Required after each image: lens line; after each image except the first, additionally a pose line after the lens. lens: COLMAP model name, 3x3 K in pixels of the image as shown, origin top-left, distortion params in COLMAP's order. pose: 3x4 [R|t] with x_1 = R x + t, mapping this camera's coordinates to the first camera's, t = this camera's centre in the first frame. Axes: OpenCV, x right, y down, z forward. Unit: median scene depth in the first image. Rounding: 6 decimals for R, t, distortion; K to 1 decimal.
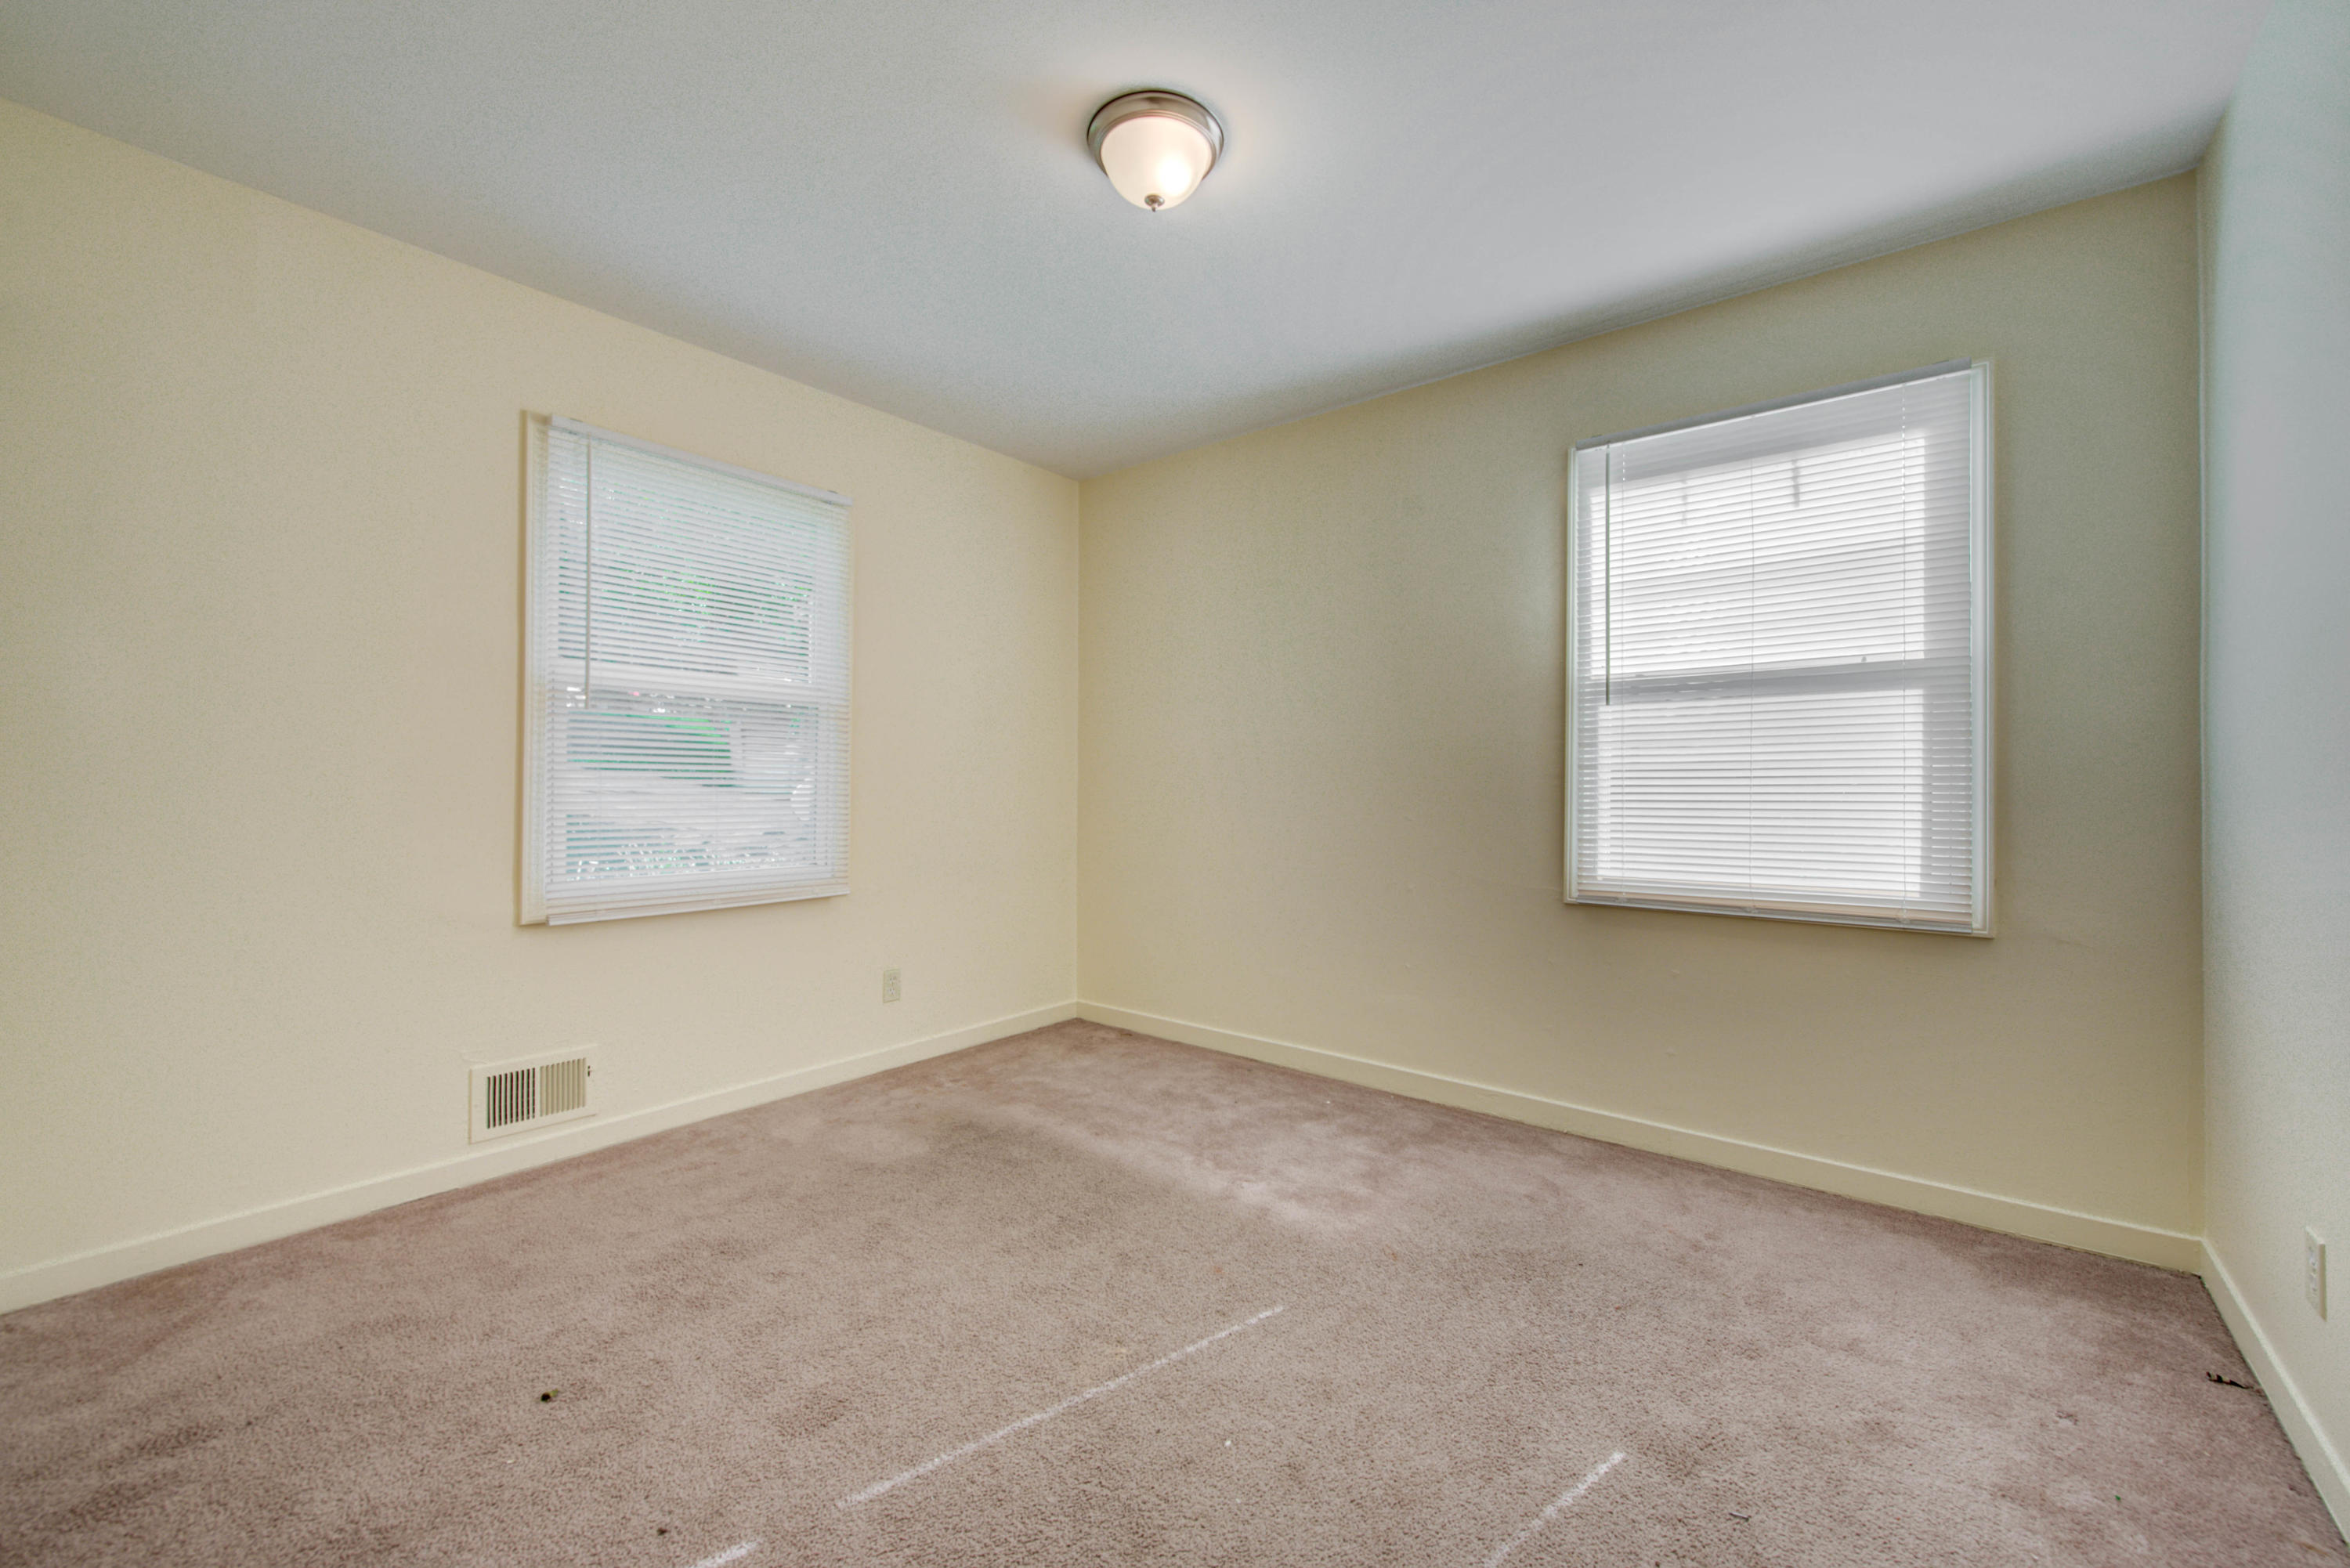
lens RADIAL K [[916.5, 0, 1180.6], [0, 916.5, 777.7], [0, 0, 1]] dist [-0.000867, -0.000055]
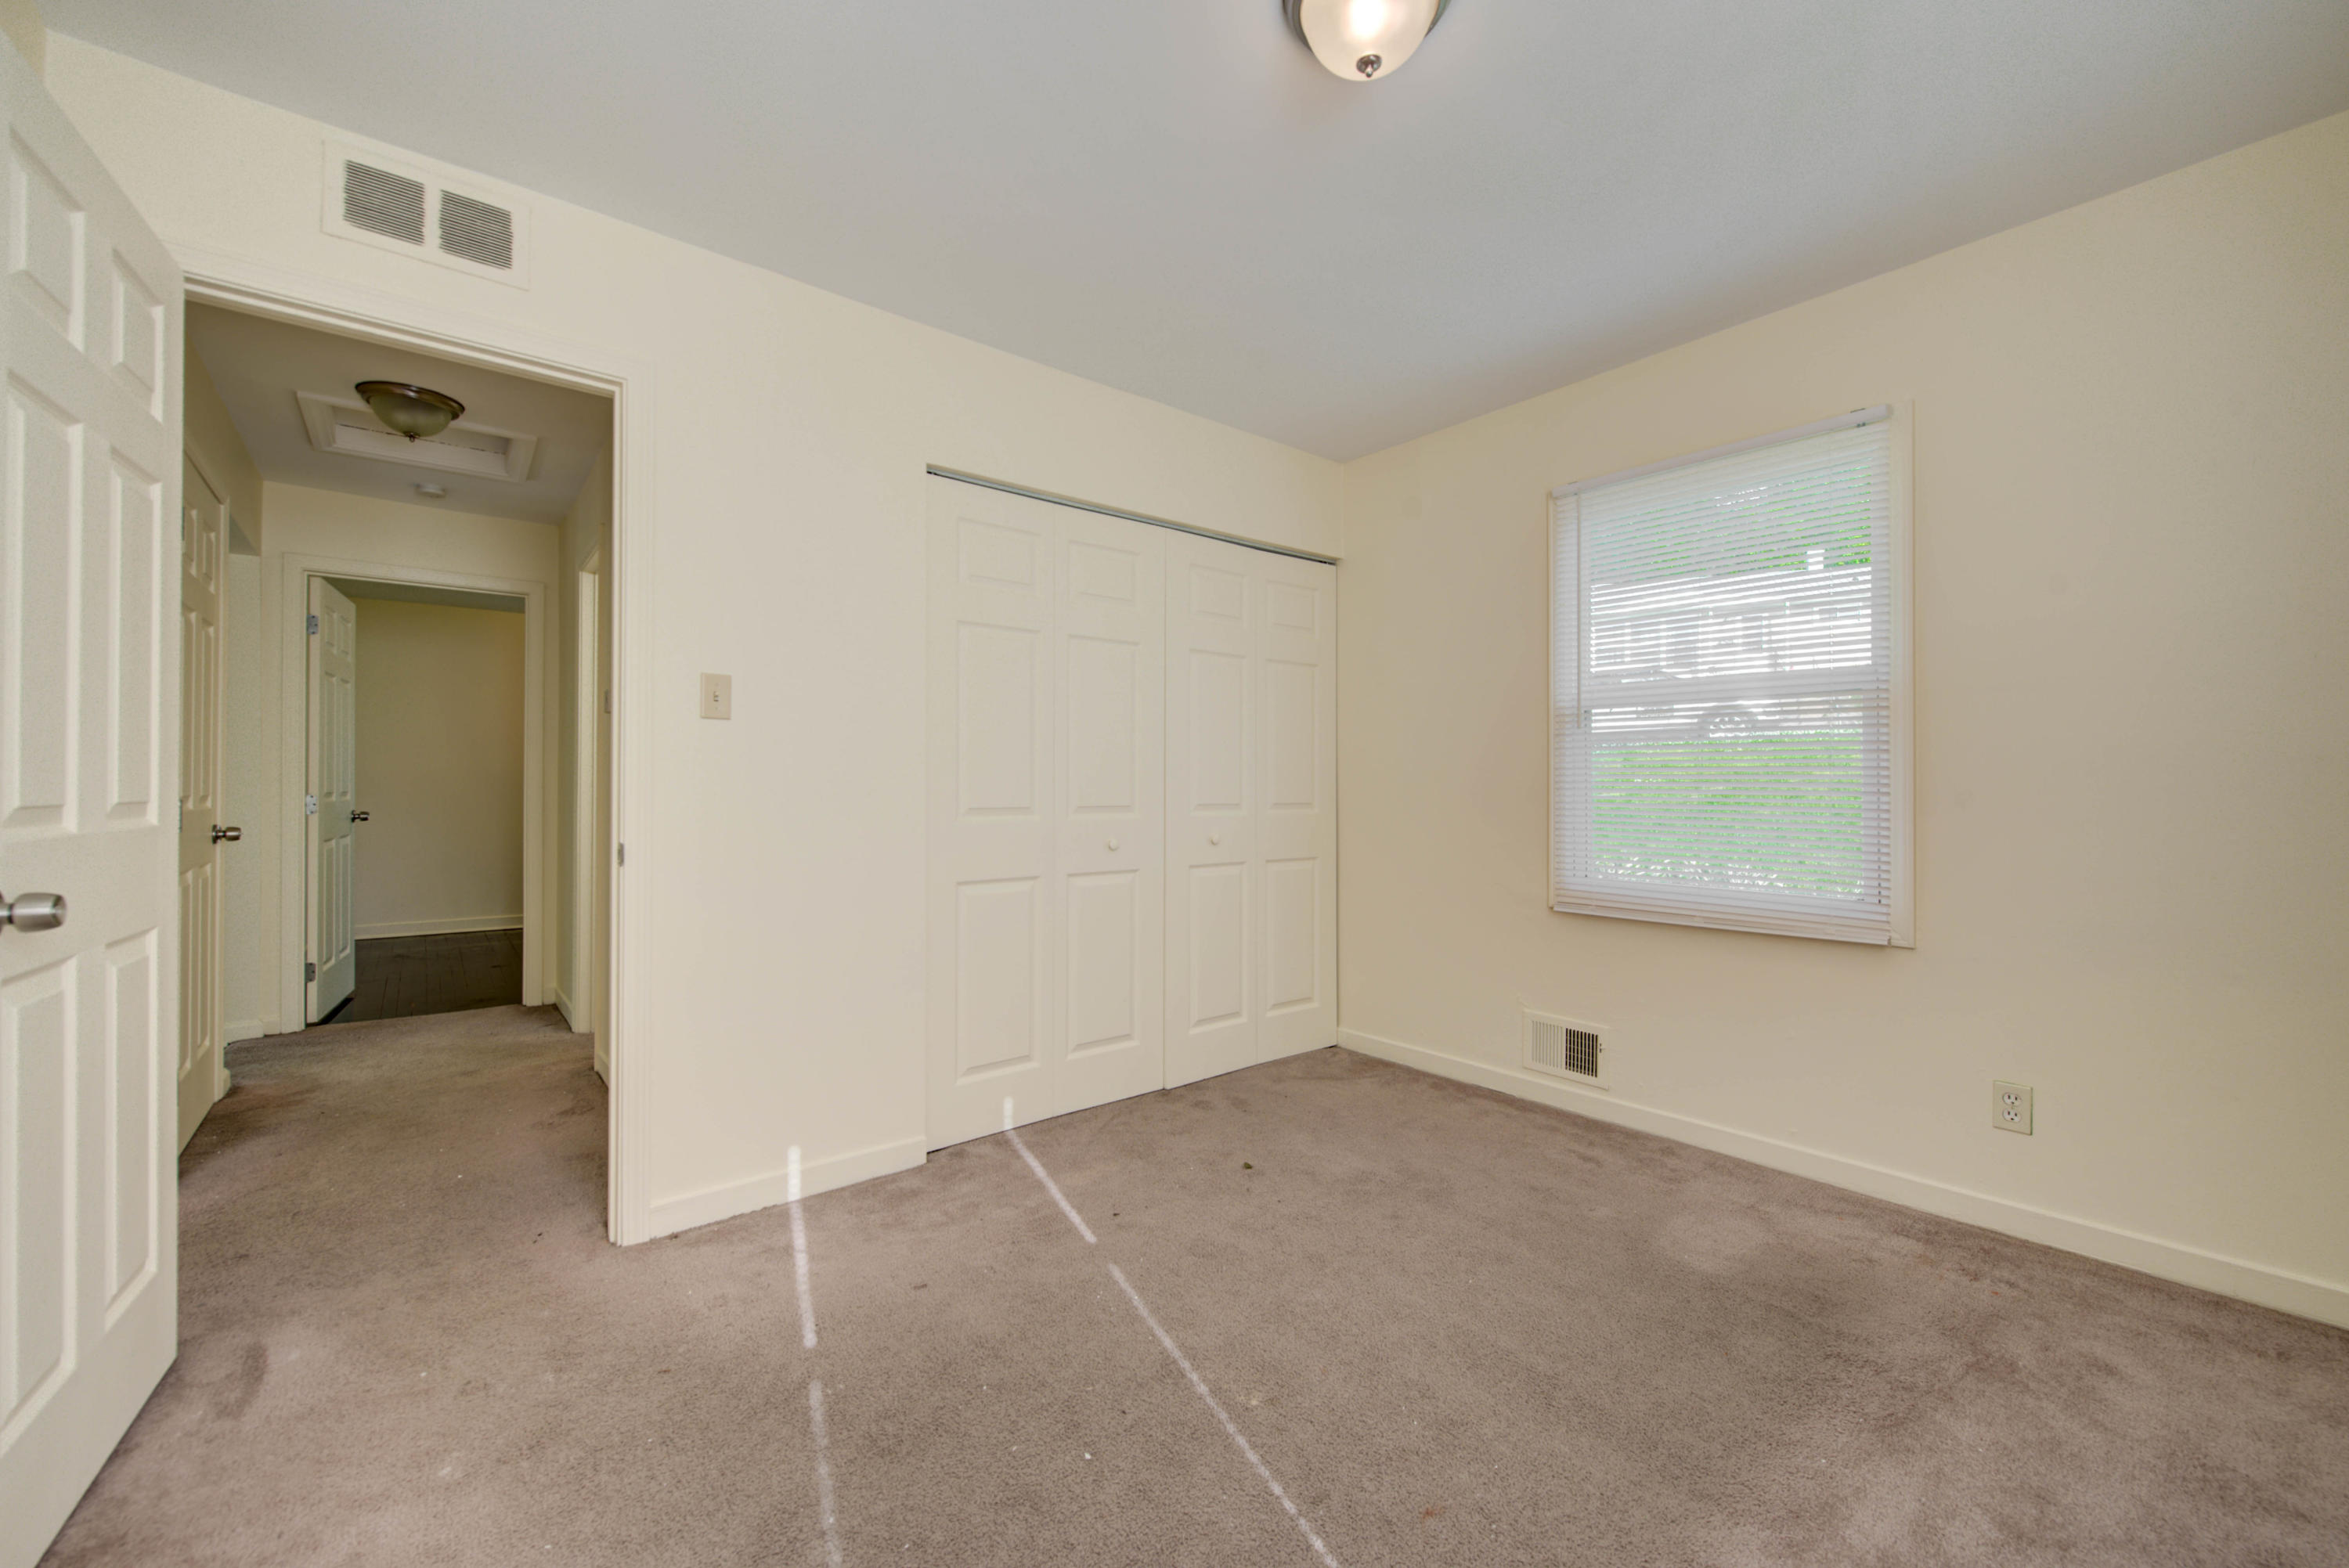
lens RADIAL K [[916.1, 0, 1180.0], [0, 916.1, 777.7], [0, 0, 1]] dist [-0.000867, -0.000055]
pose [[-0.186531, -0.007270, -0.982422, 0.536147], [0.003024, 0.999964, -0.007974, -0.004774], [0.982444, -0.004458, -0.186502, 0.671545]]
